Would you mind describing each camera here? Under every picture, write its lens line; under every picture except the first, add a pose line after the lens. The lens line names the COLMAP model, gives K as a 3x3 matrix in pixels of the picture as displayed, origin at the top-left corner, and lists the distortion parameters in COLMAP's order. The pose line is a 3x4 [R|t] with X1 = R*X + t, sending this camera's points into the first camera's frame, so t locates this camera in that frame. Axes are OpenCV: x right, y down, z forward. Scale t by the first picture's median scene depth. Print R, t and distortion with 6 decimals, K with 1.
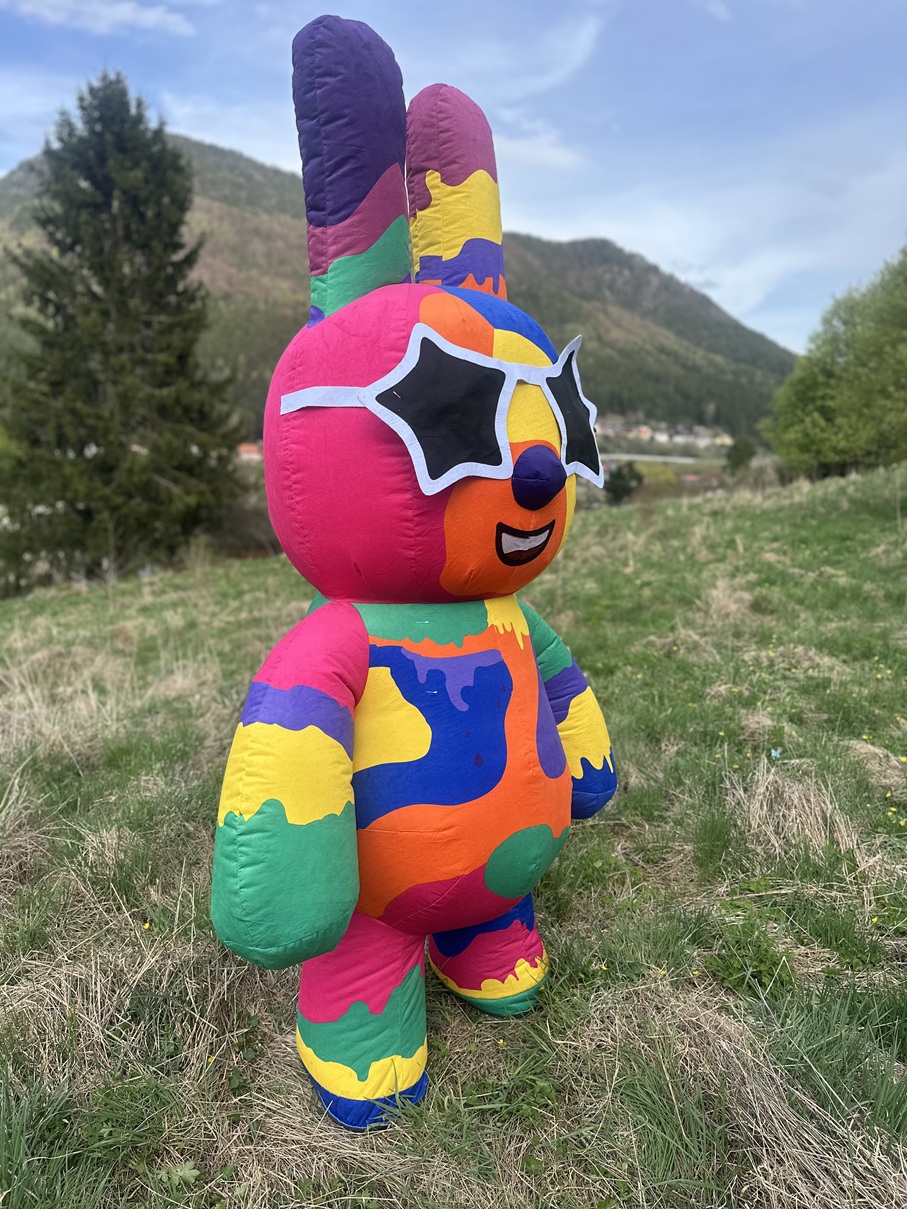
lens RADIAL K [[843.4, 0, 450.9], [0, 843.4, 607.3], [0, 0, 1]] dist [0.113945, -0.213819]
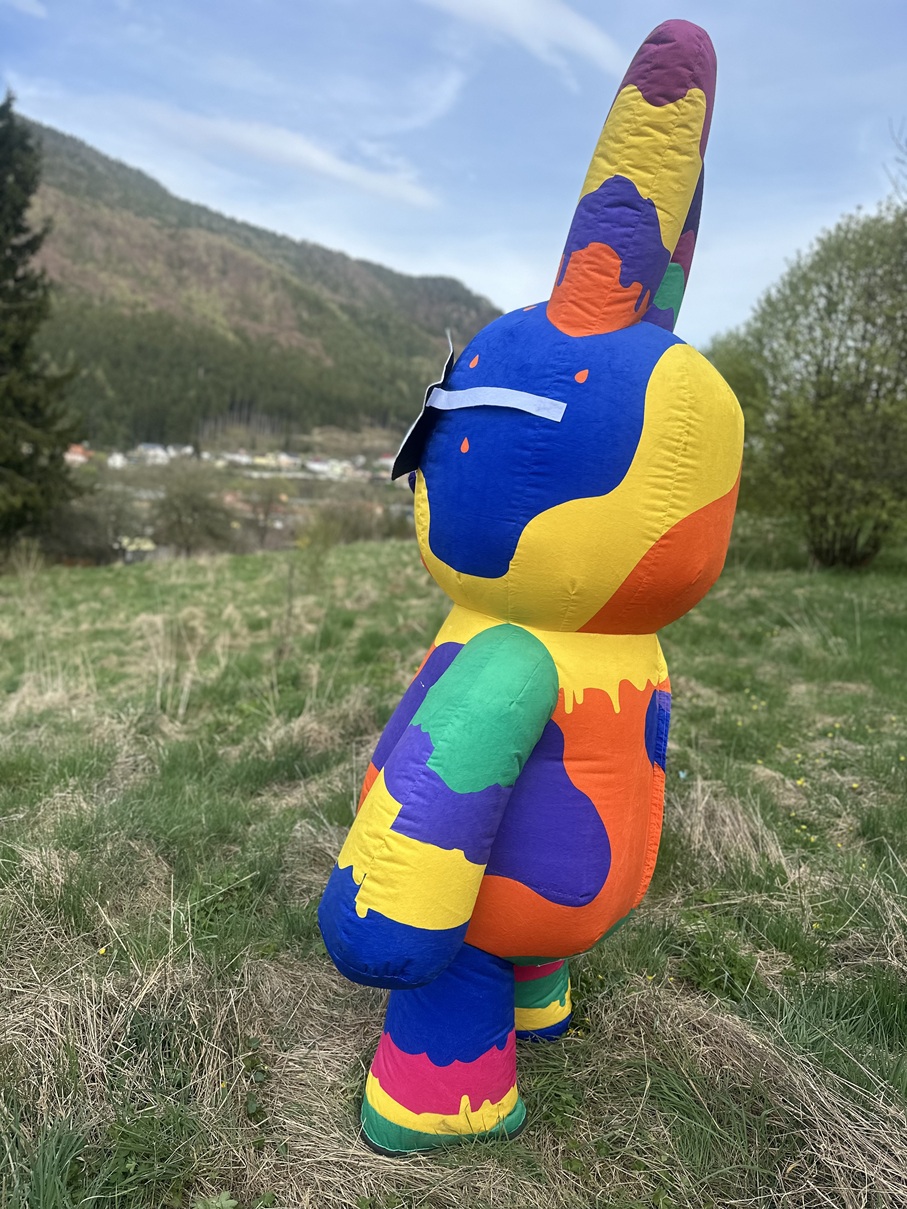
lens RADIAL K [[847.0, 0, 454.5], [0, 847.0, 605.9], [0, 0, 1]] dist [0.065171, -0.092721]
pose [[0.979424, 0.050634, 0.195360, -0.064839], [-0.044533, 0.998377, -0.035496, 0.004620], [-0.196840, 0.026065, 0.980089, 0.000034]]
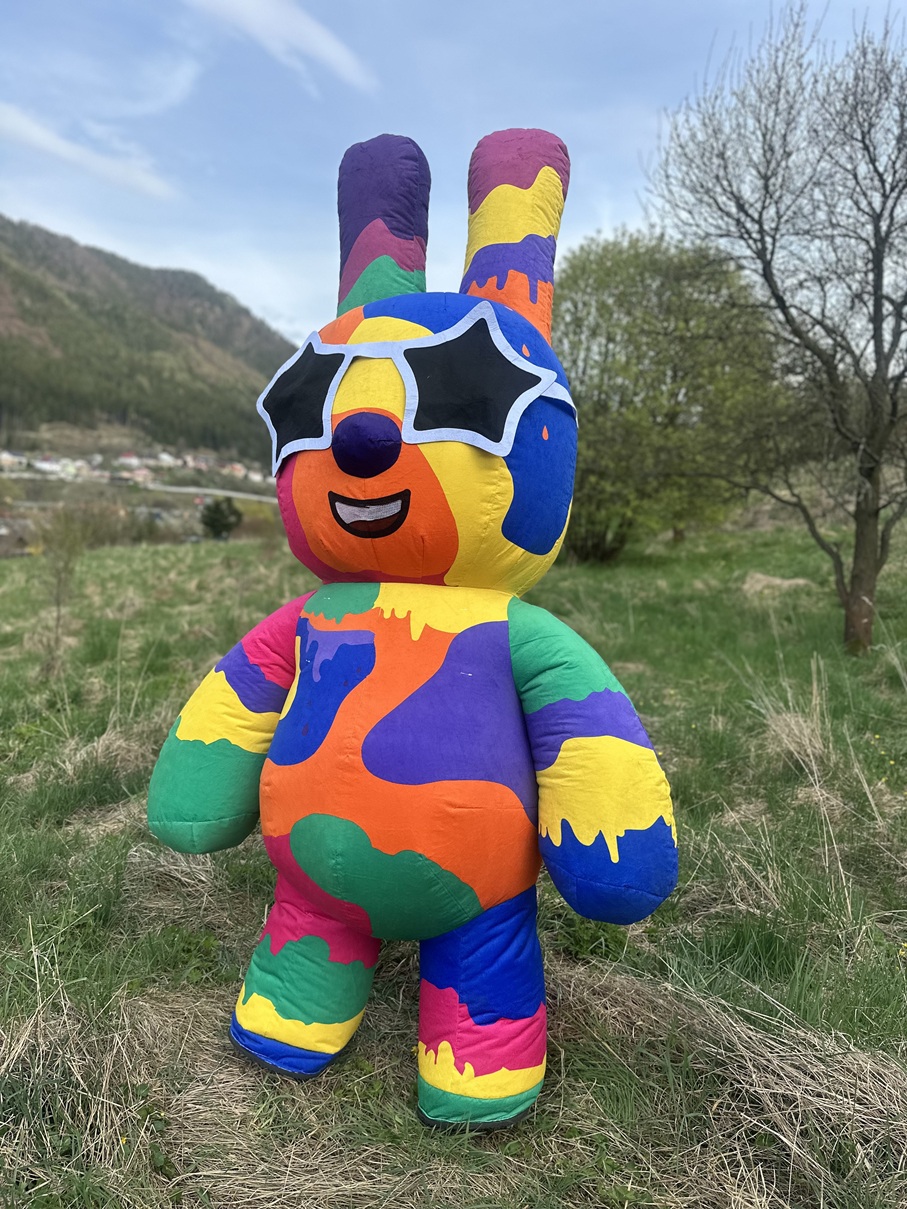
lens RADIAL K [[842.4, 0, 451.4], [0, 842.4, 597.3], [0, 0, 1]] dist [0.127973, -0.233327]
pose [[0.890041, 0.018644, 0.455499, -0.104848], [0.006439, 0.998550, -0.053452, 0.009286], [-0.455835, 0.050508, 0.888630, 0.018194]]
